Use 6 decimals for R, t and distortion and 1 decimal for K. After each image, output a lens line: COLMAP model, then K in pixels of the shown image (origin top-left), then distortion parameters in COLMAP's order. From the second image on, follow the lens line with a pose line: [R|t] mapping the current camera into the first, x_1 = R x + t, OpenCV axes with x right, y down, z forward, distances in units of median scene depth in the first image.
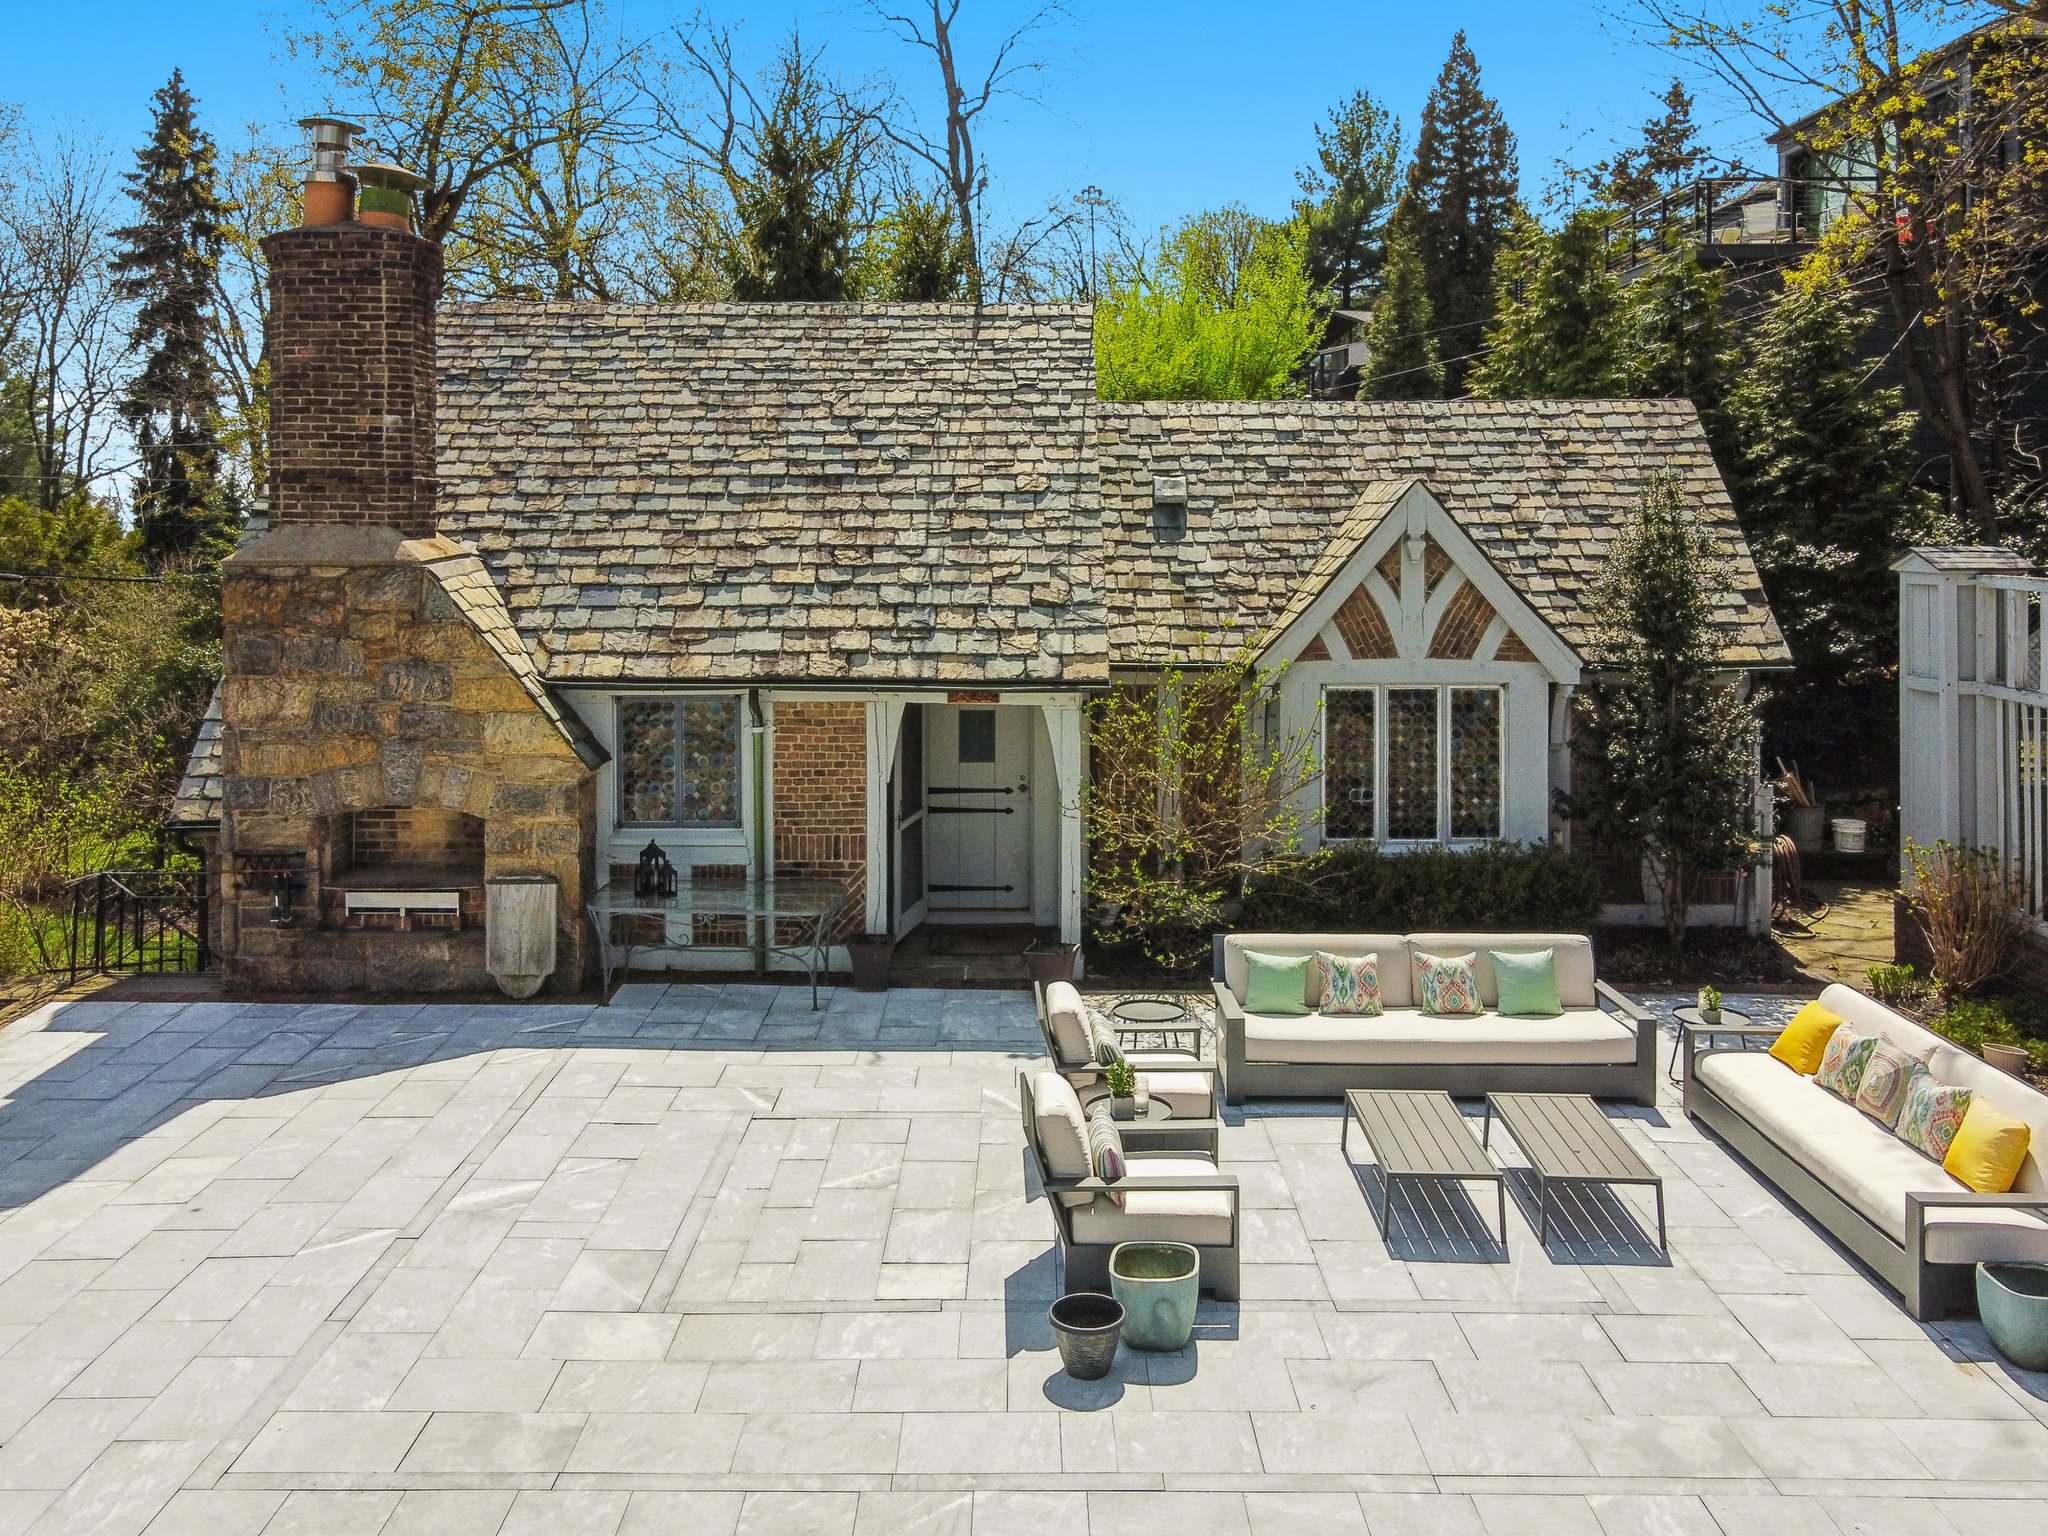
lens RADIAL K [[1668.8, 0, 1023.3], [0, 1668.8, 544.9], [0, 0, 1]] dist [0.005925, 0.007409]
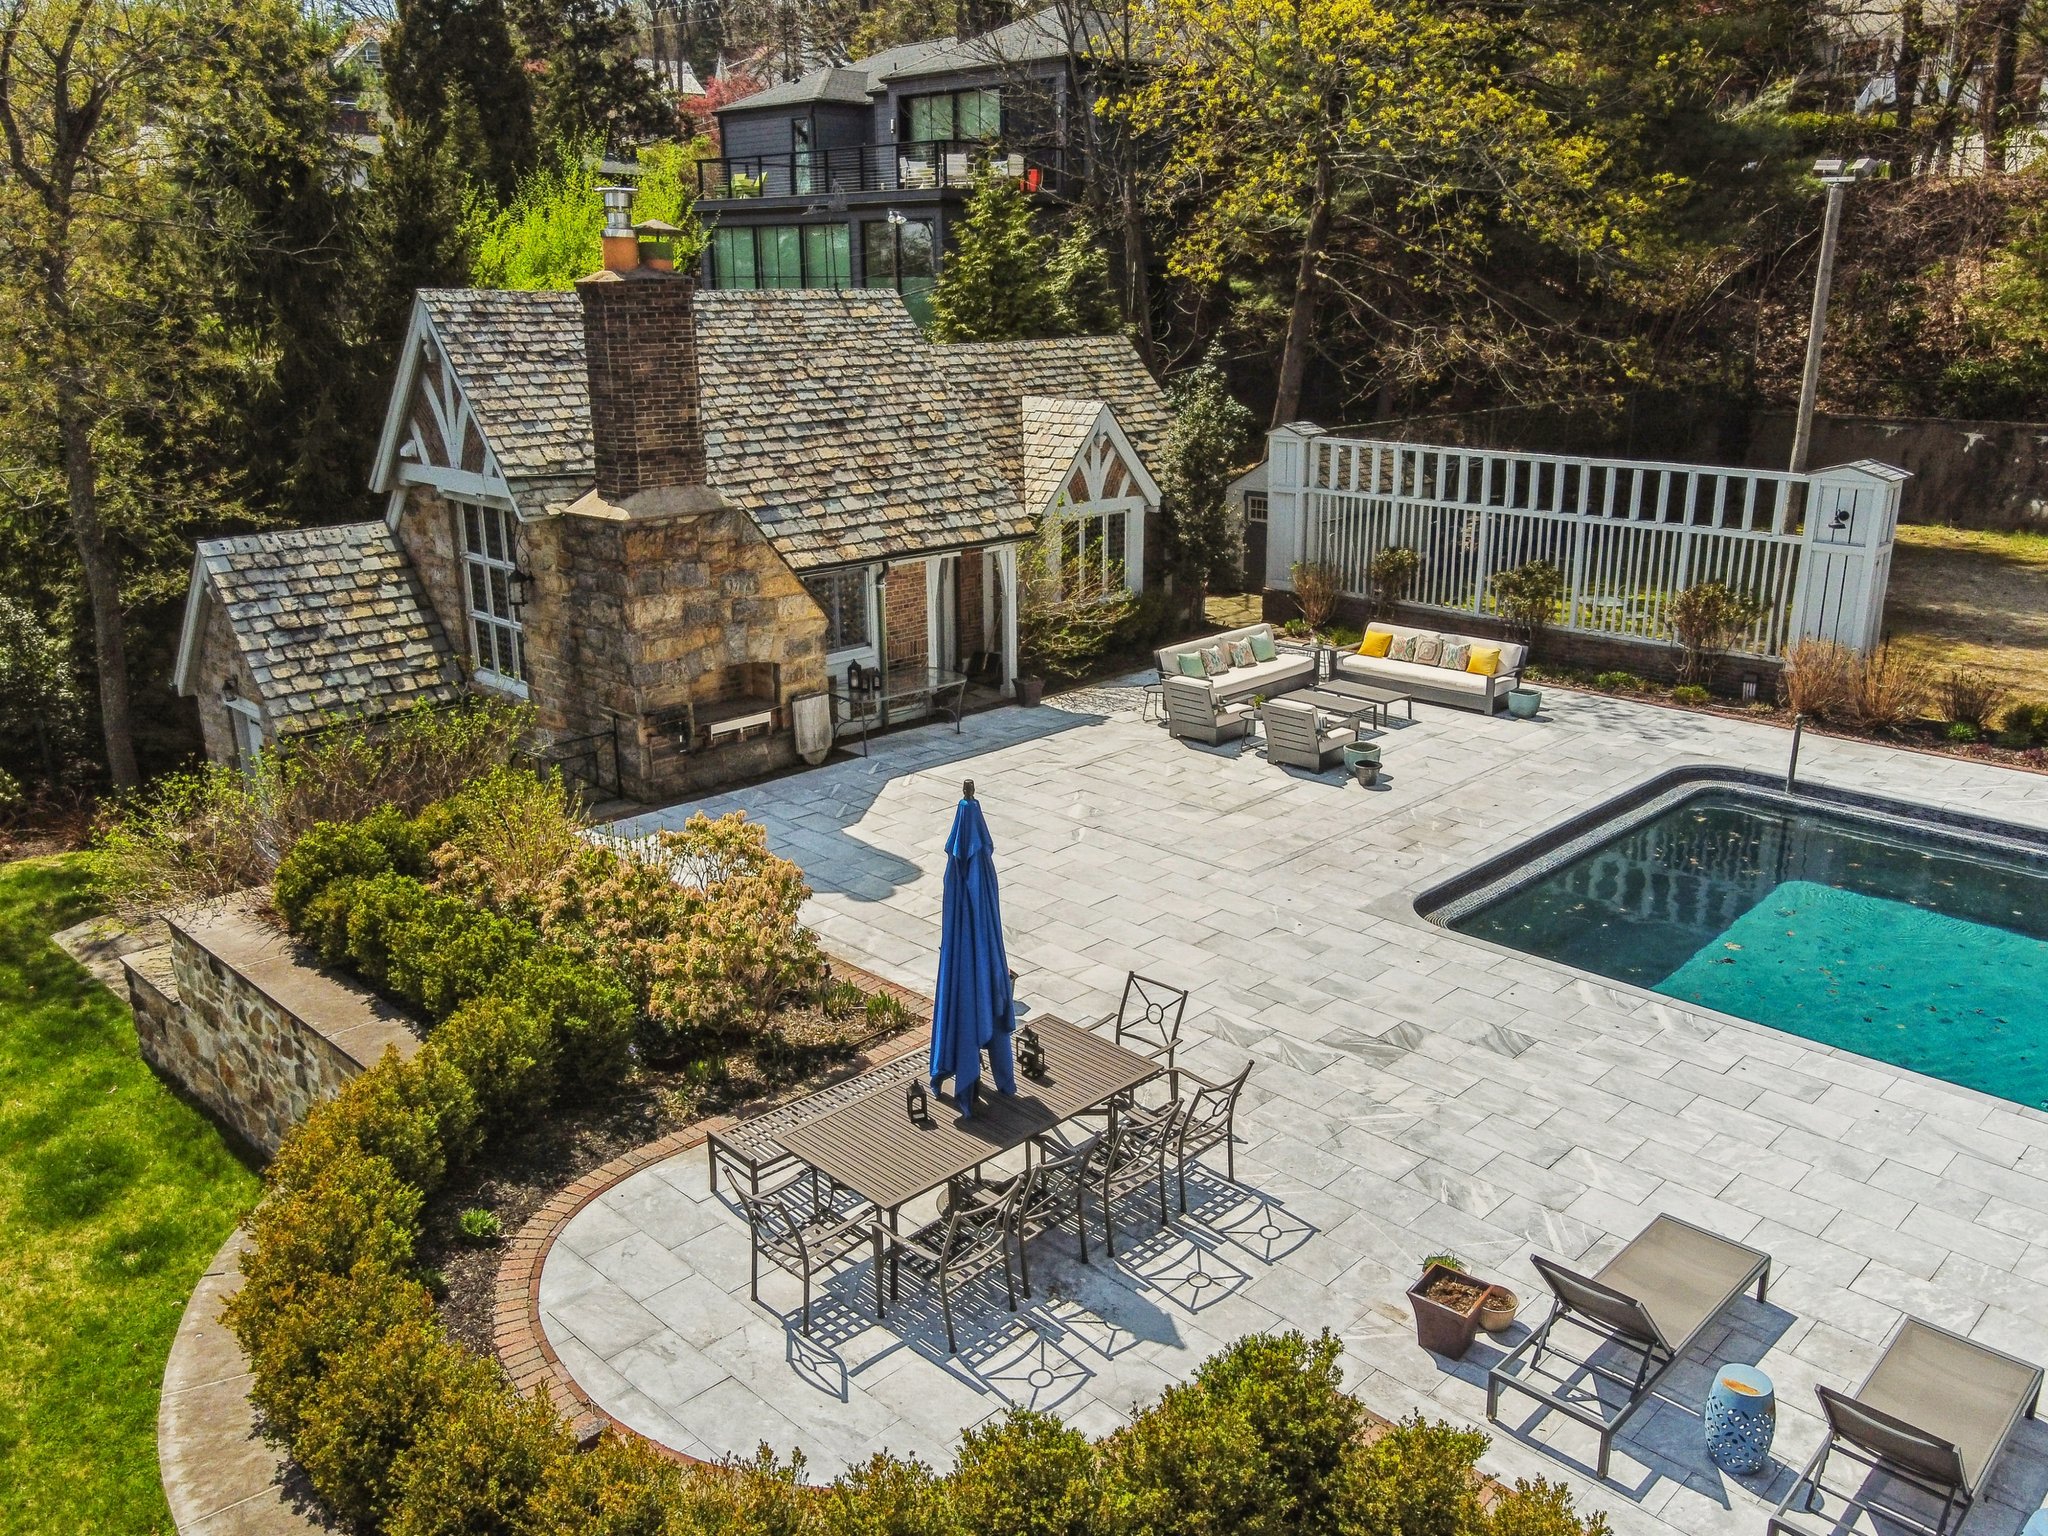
lens RADIAL K [[1620.9, 0, 1024.0], [0, 1620.9, 768.0], [0, 0, 1]] dist [0.000608, 0.002426]
pose [[0.699511, -0.214769, 0.681585, -1.176894], [0.021244, 0.959599, 0.280570, -0.161905], [-0.714306, -0.181782, 0.675812, -0.220961]]
